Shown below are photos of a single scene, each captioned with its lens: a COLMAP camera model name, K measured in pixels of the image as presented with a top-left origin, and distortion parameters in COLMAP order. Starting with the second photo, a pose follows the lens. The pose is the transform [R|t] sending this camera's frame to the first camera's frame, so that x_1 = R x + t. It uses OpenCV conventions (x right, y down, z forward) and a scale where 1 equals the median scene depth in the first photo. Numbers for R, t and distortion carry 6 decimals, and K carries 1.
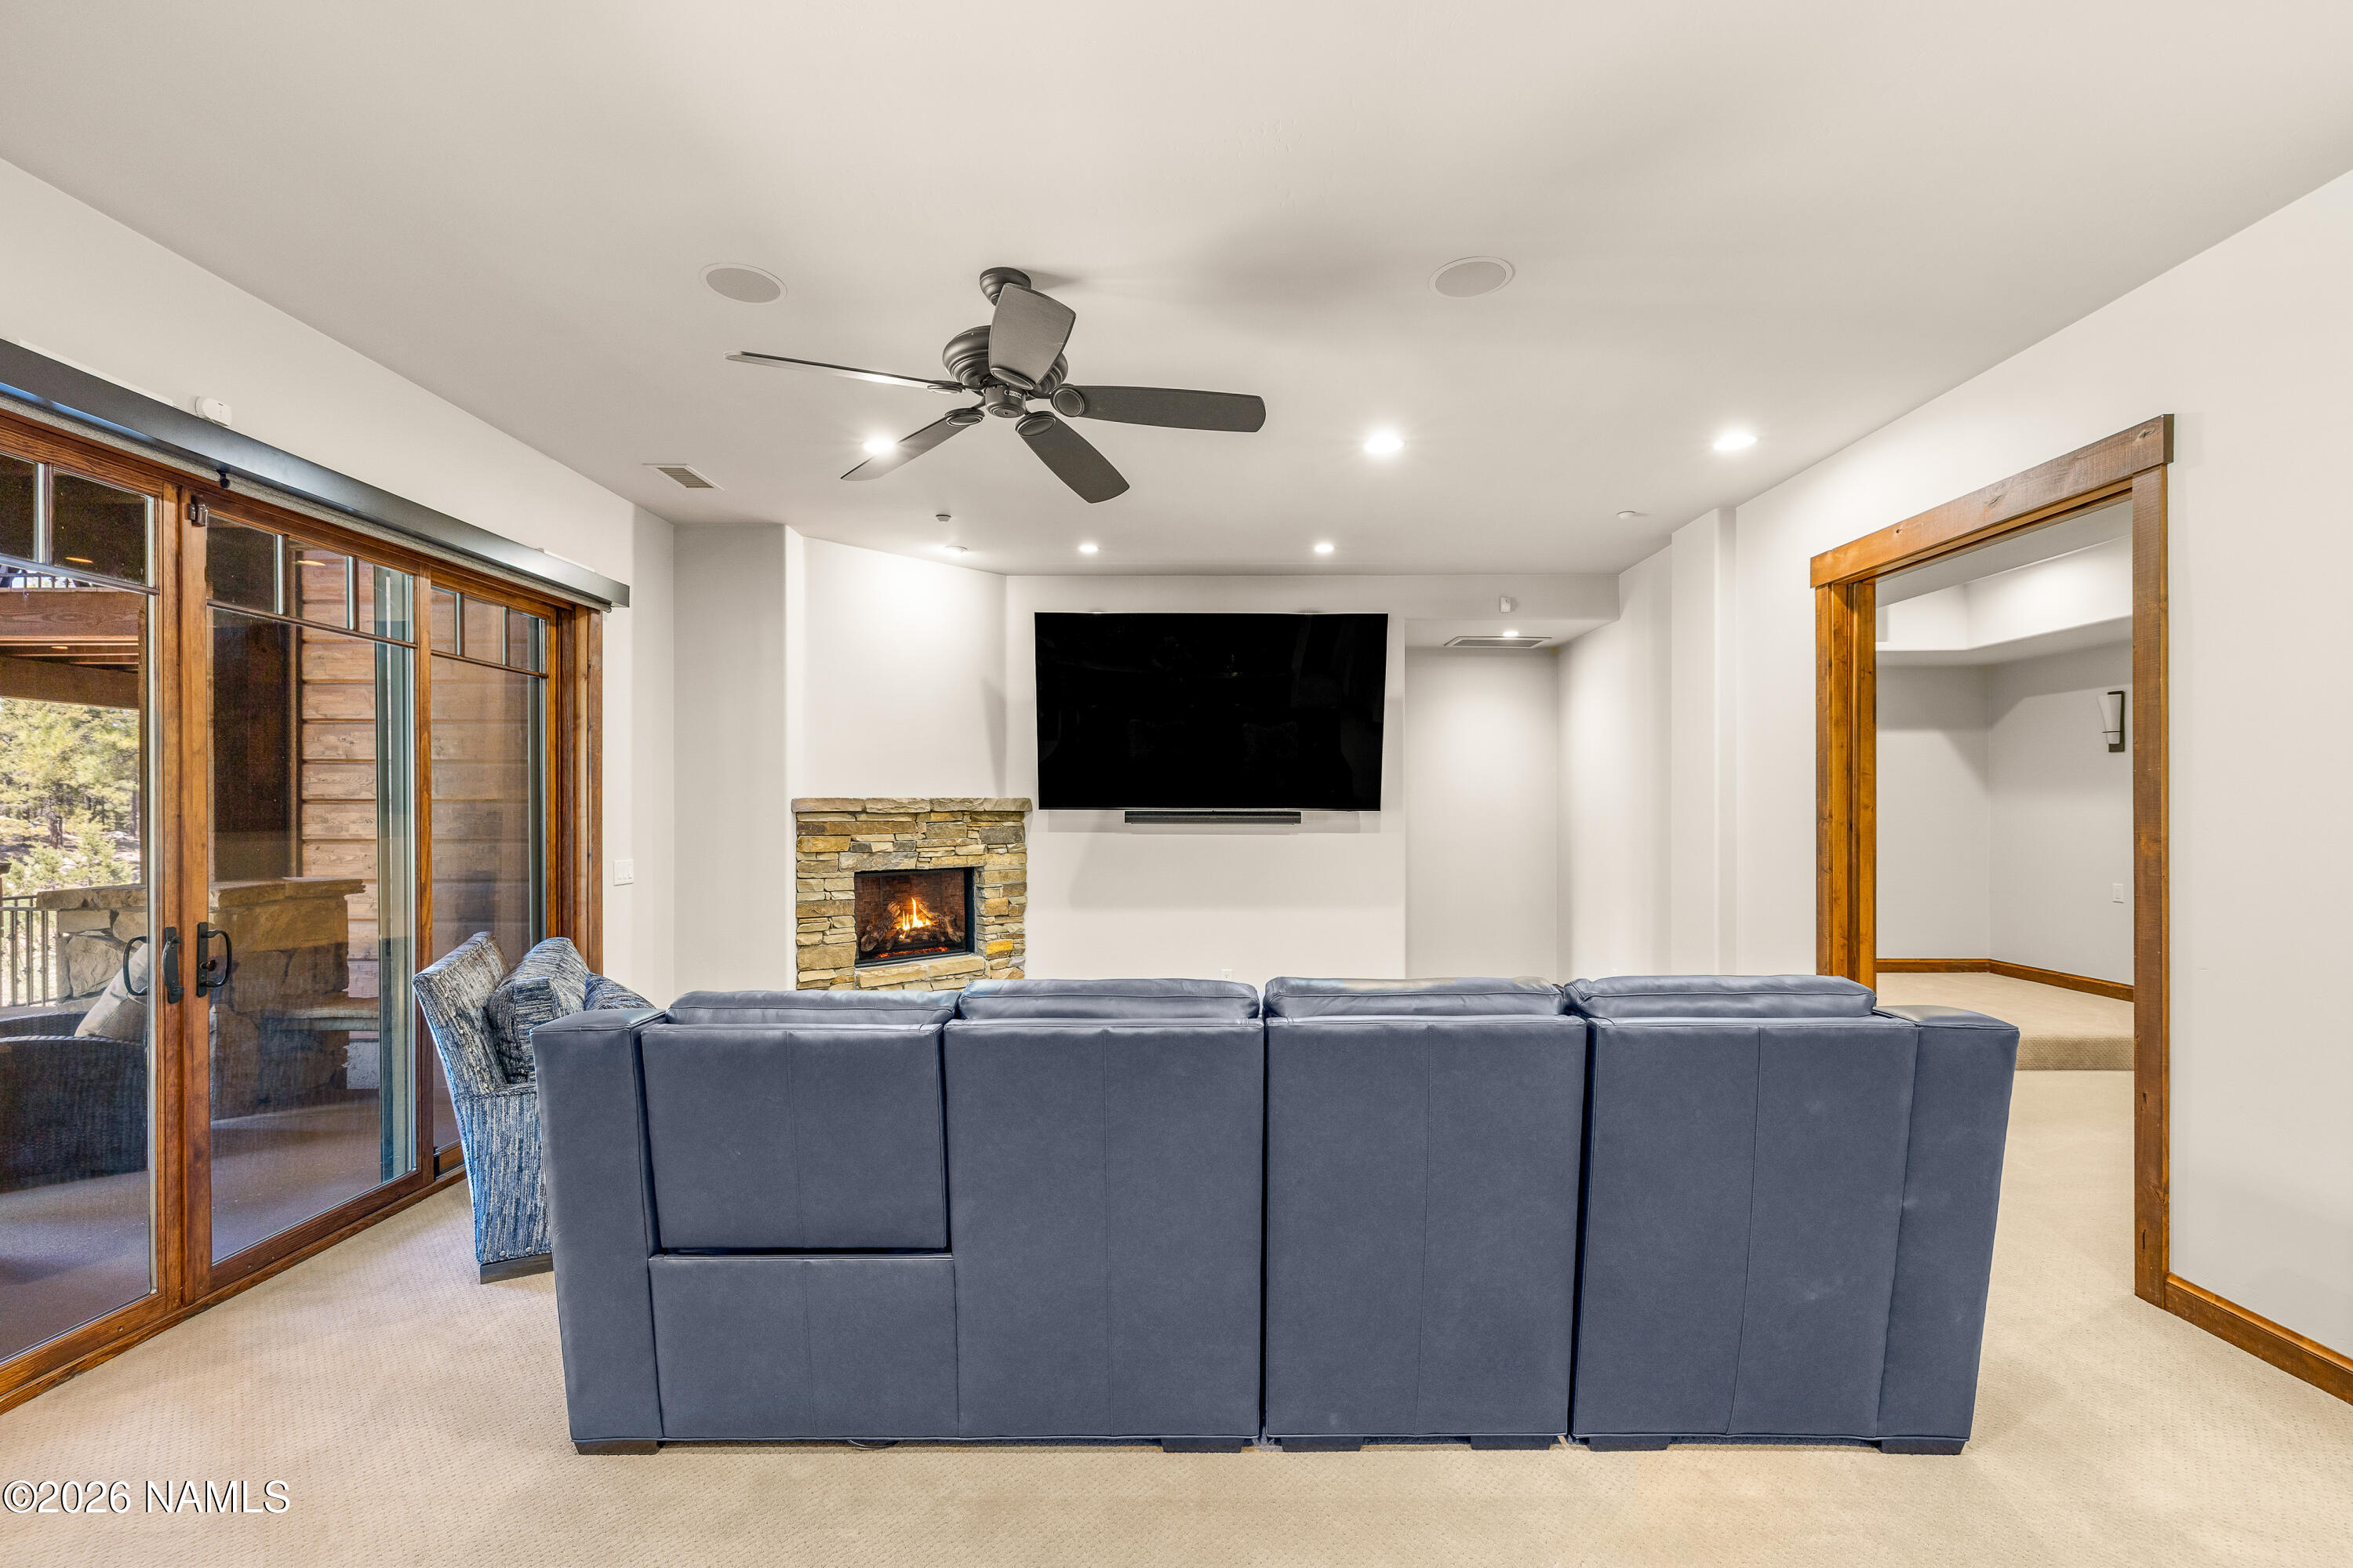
lens RADIAL K [[1001.3, 0, 1185.5], [0, 1001.3, 814.4], [0, 0, 1]] dist [0.000540, -0.000276]
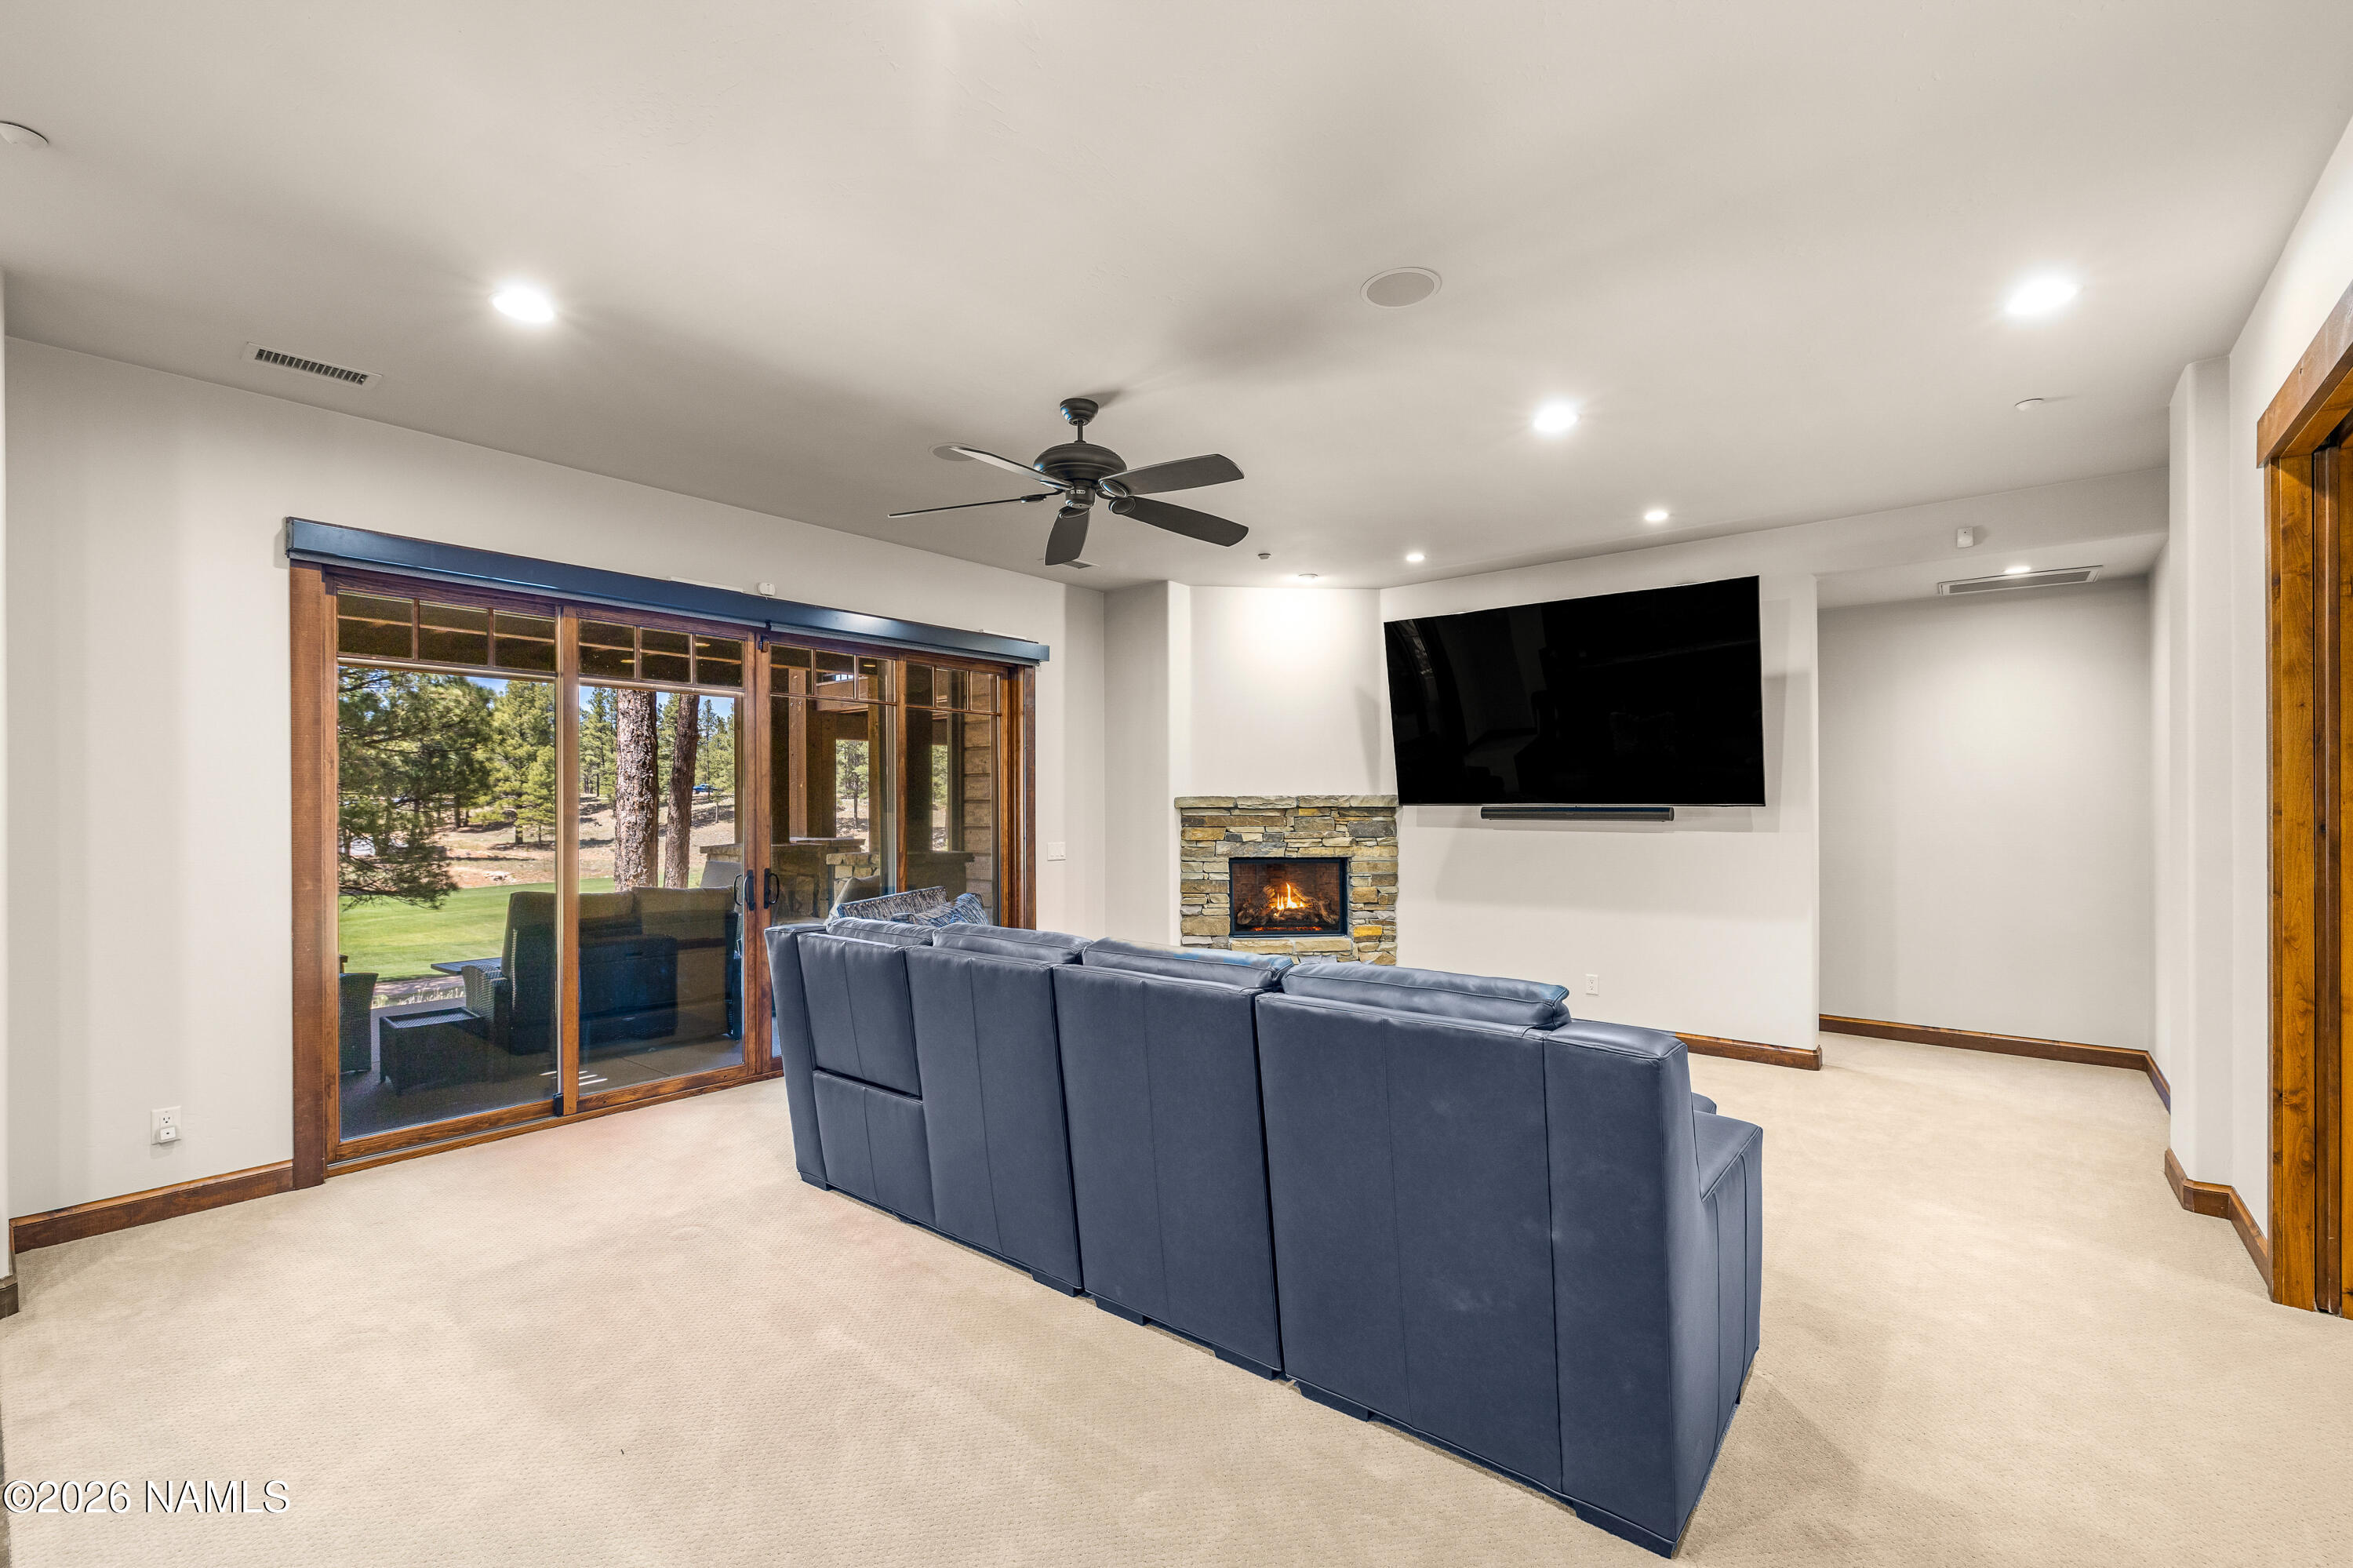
lens RADIAL K [[1001.3, 0, 1185.5], [0, 1001.3, 814.4], [0, 0, 1]] dist [0.000540, -0.000276]
pose [[0.776706, 0.003087, -0.629856, 0.373033], [-0.000935, 0.999993, 0.003748, 0.000802], [0.629862, -0.002323, 0.776703, 0.029158]]
